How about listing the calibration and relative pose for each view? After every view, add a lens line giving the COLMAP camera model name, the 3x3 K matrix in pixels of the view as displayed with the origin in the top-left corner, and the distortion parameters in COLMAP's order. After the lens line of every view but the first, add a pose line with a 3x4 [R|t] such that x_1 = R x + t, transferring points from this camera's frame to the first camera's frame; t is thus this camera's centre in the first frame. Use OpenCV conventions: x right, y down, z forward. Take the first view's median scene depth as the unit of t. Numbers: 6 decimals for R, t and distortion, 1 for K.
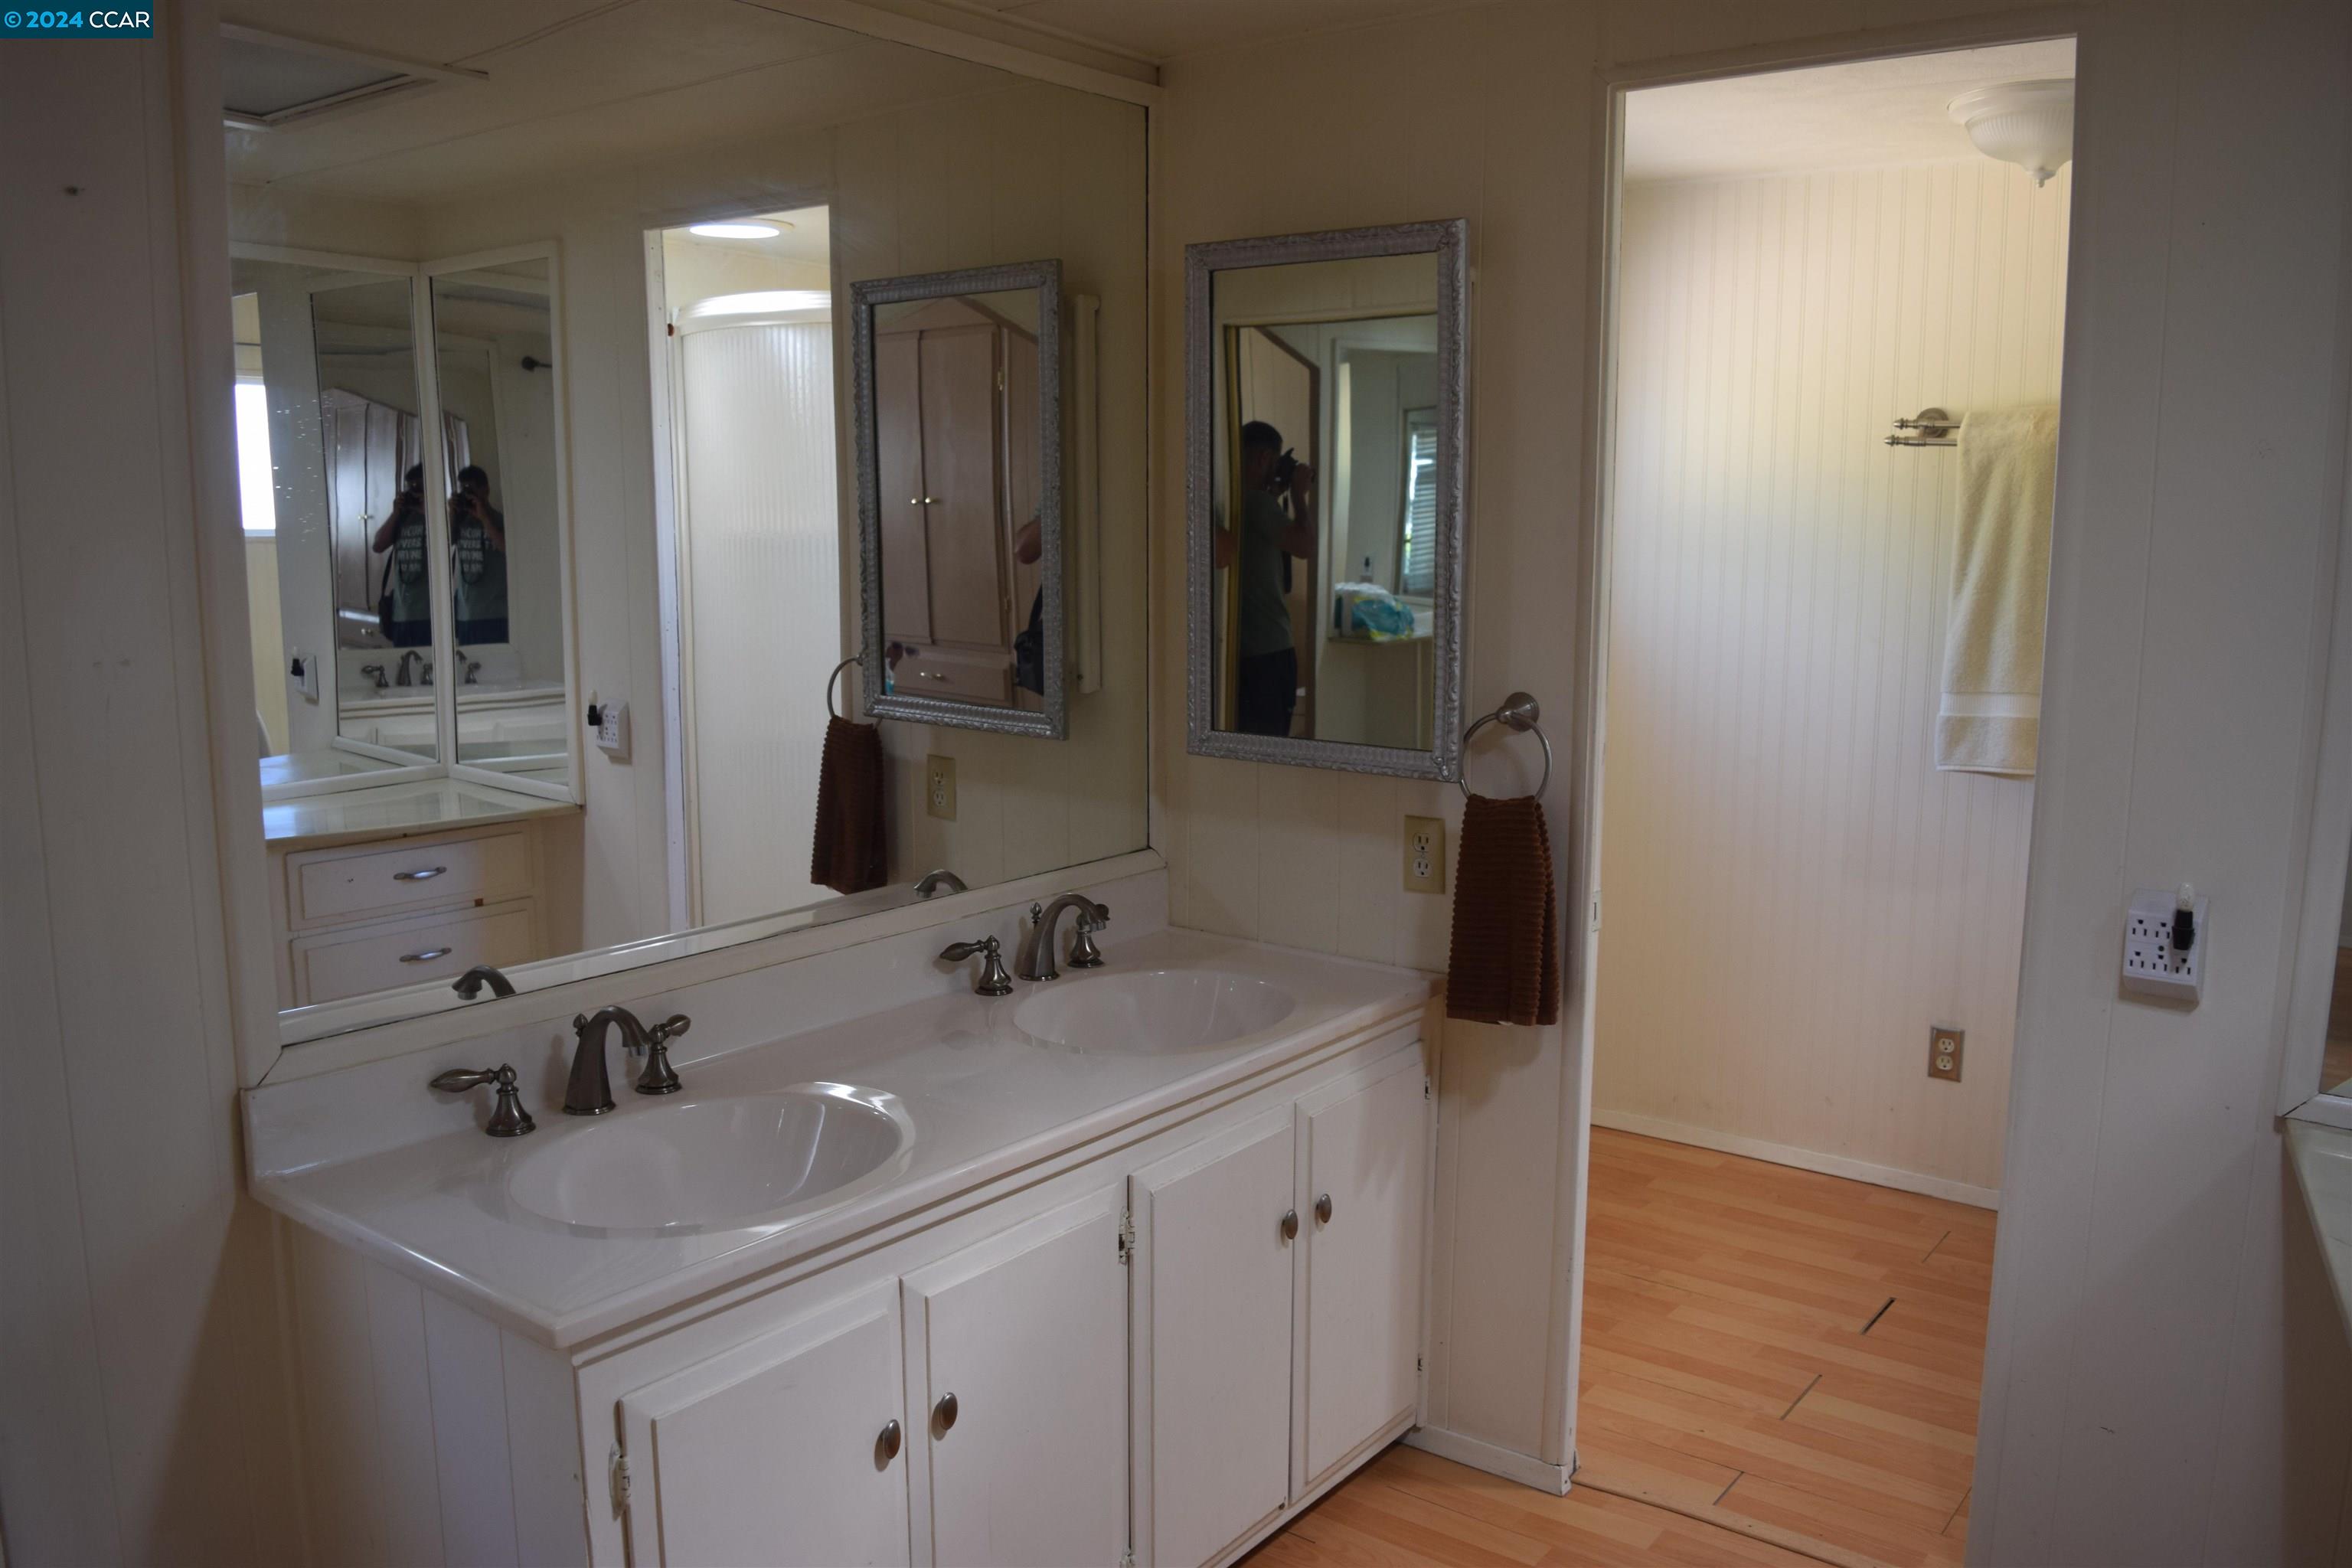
lens RADIAL K [[1840.9, 0, 1179.4], [0, 1840.9, 767.3], [0, 0, 1]] dist [-0.089513, 0.005346]
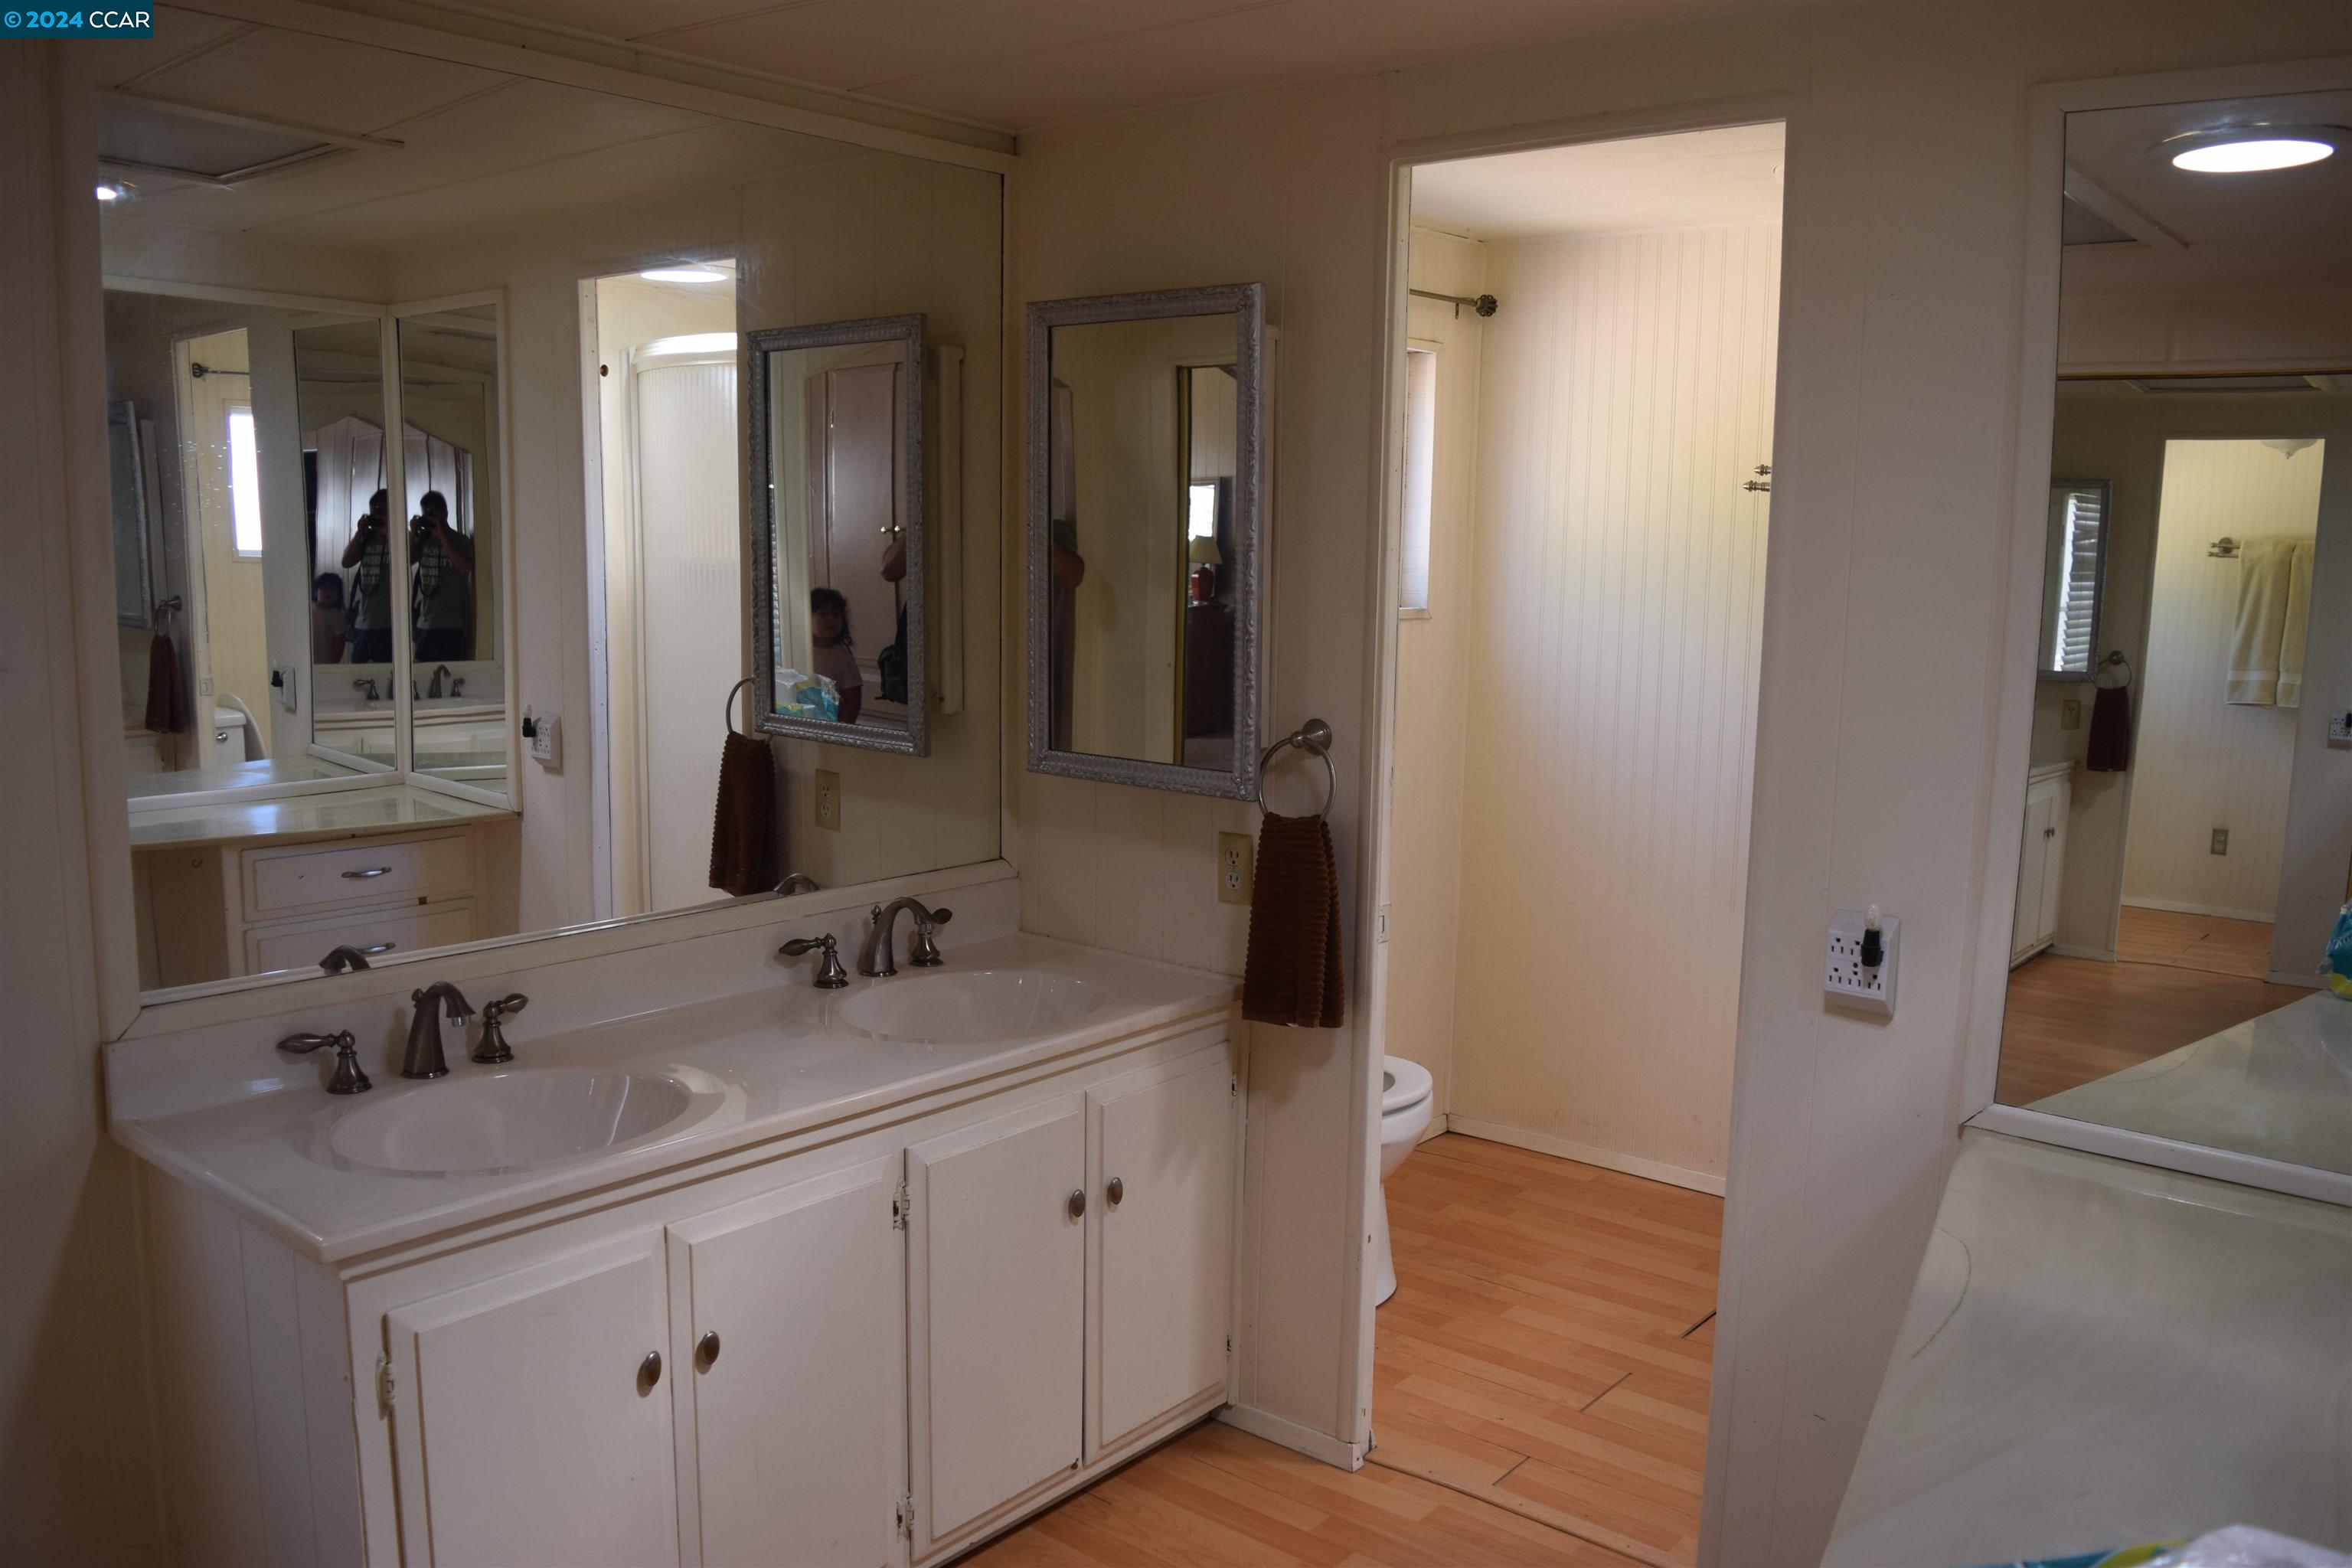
lens RADIAL K [[1840.9, 0, 1177.9], [0, 1840.9, 769.8], [0, 0, 1]] dist [-0.089513, 0.005346]
pose [[0.999241, 0.018372, -0.034358, 0.134669], [-0.018851, 0.999729, -0.013683, 0.005038], [0.034097, 0.014320, 0.999316, -0.079607]]
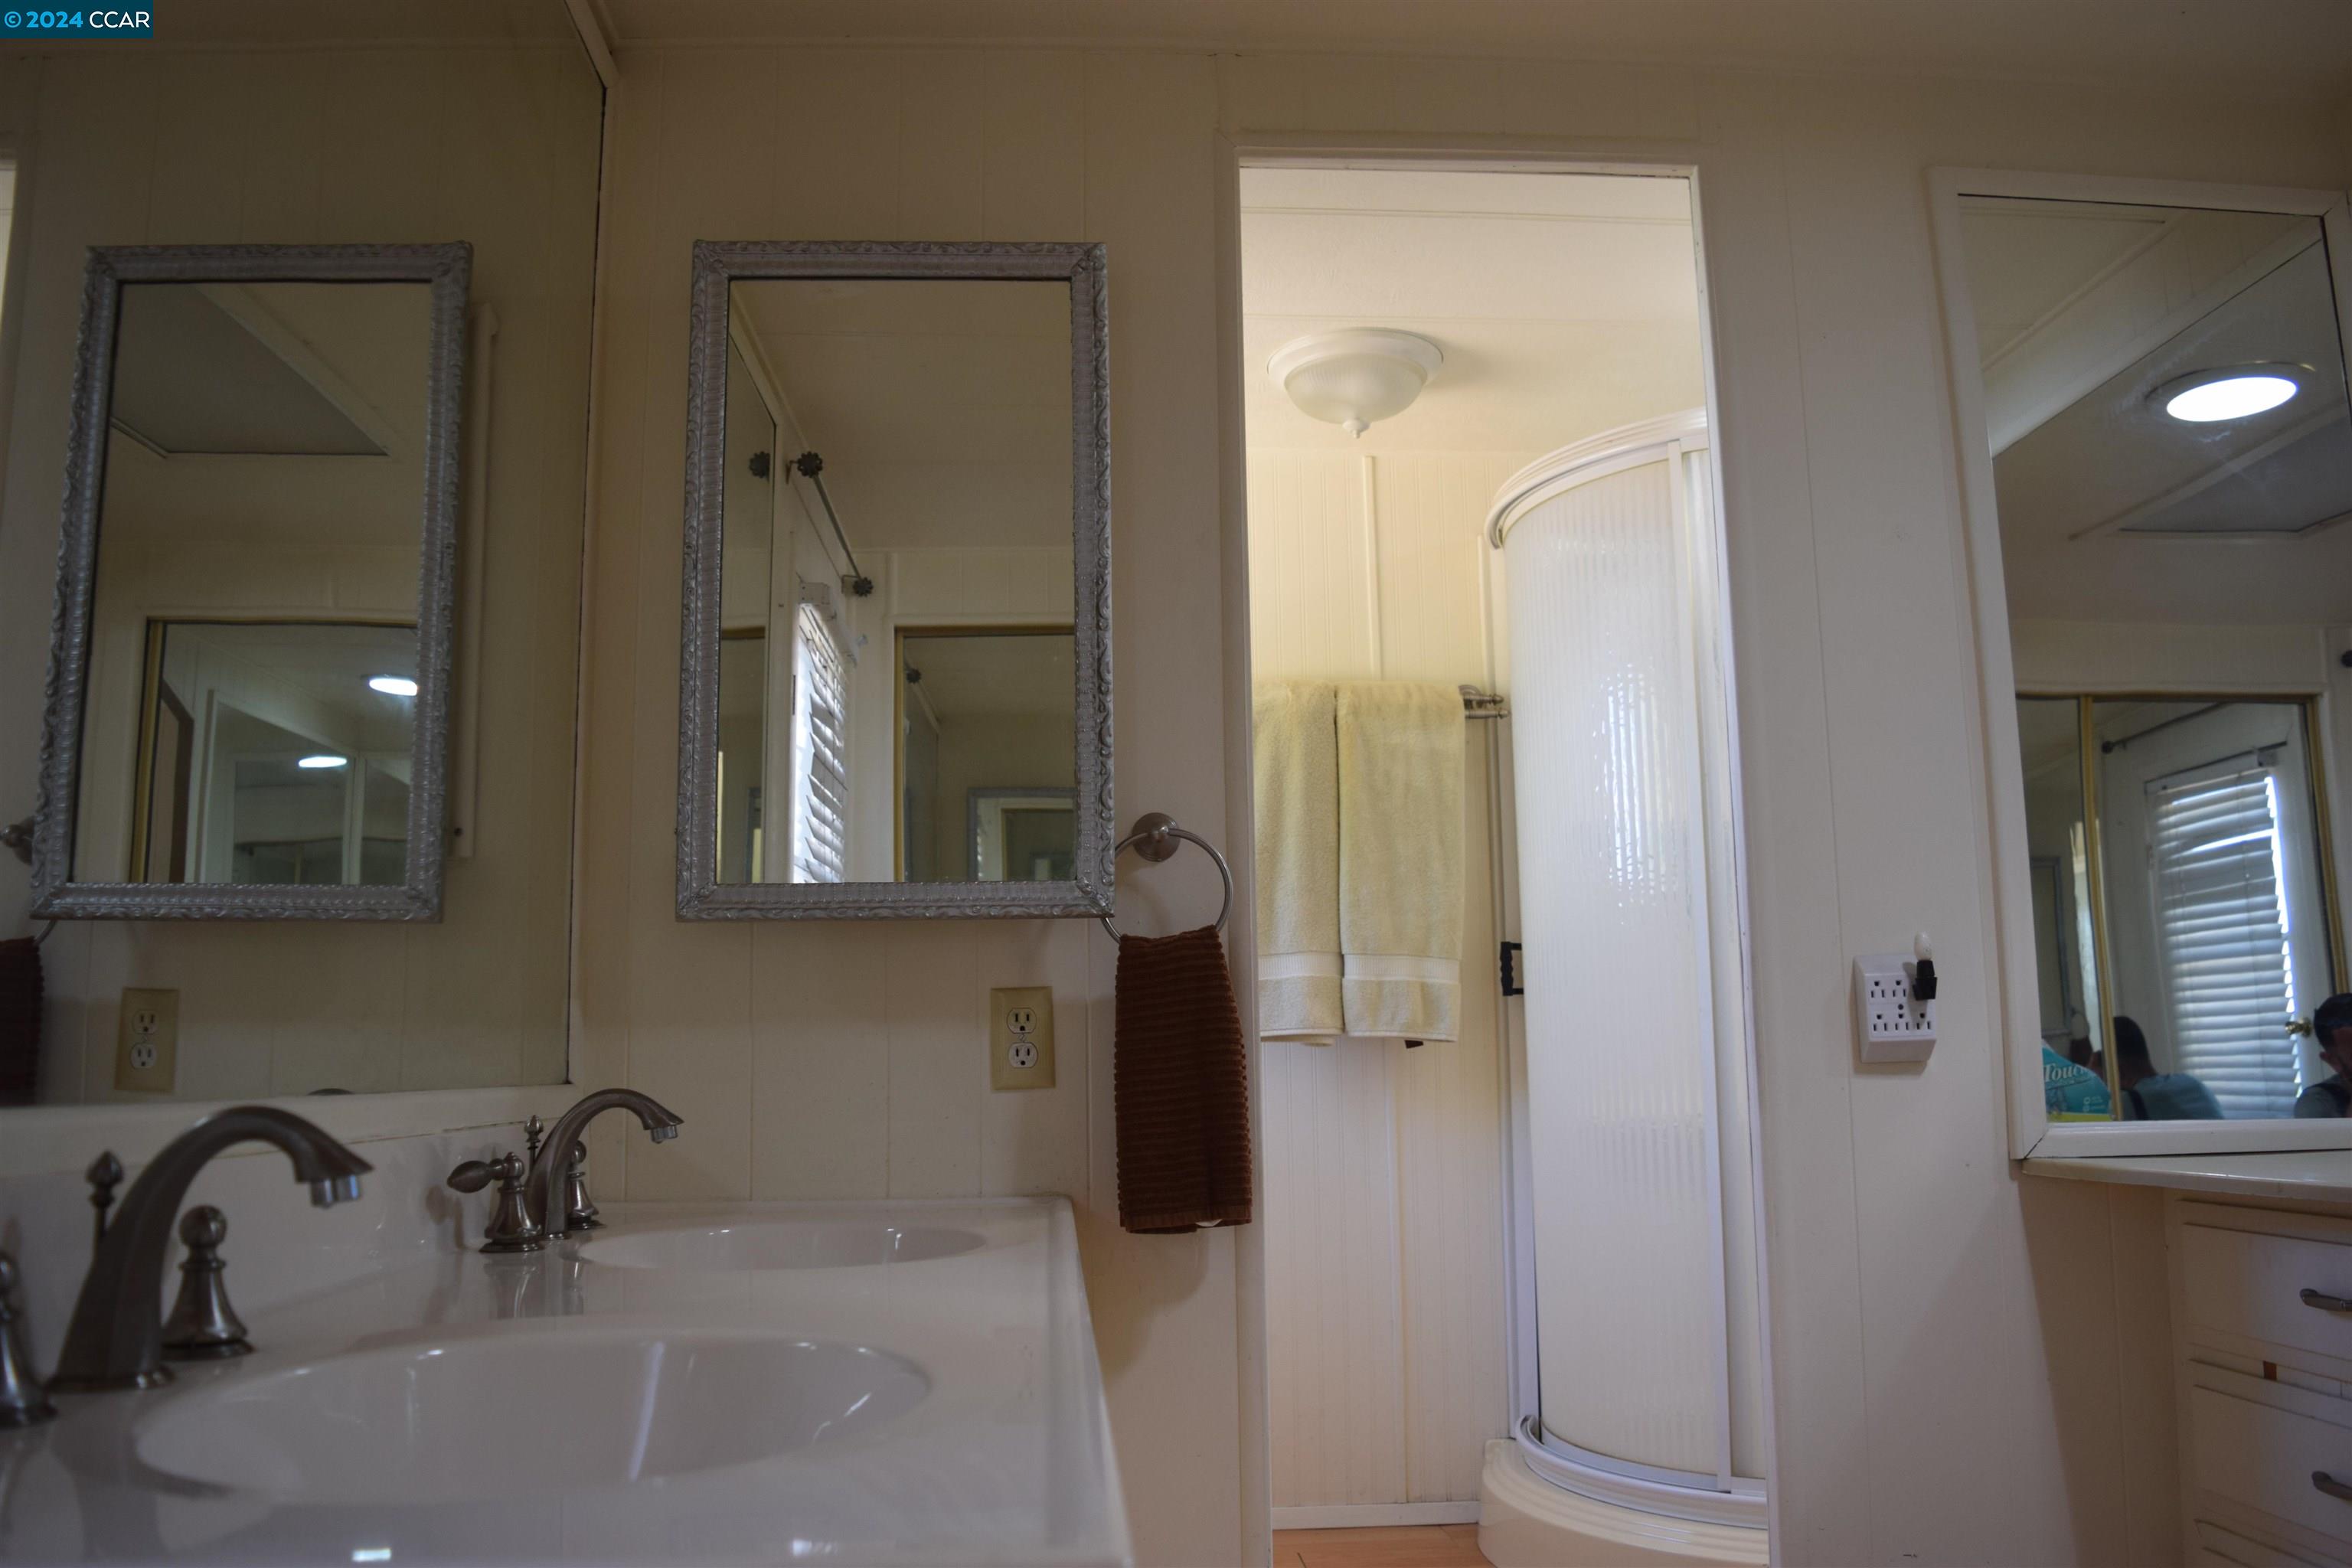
lens RADIAL K [[1840.9, 0, 1164.2], [0, 1840.9, 801.8], [0, 0, 1]] dist [-0.089513, 0.005346]
pose [[0.758210, 0.071124, 0.648119, -0.319406], [0.113884, 0.964306, -0.239051, 0.140628], [-0.641987, 0.255061, 0.723046, 0.384934]]
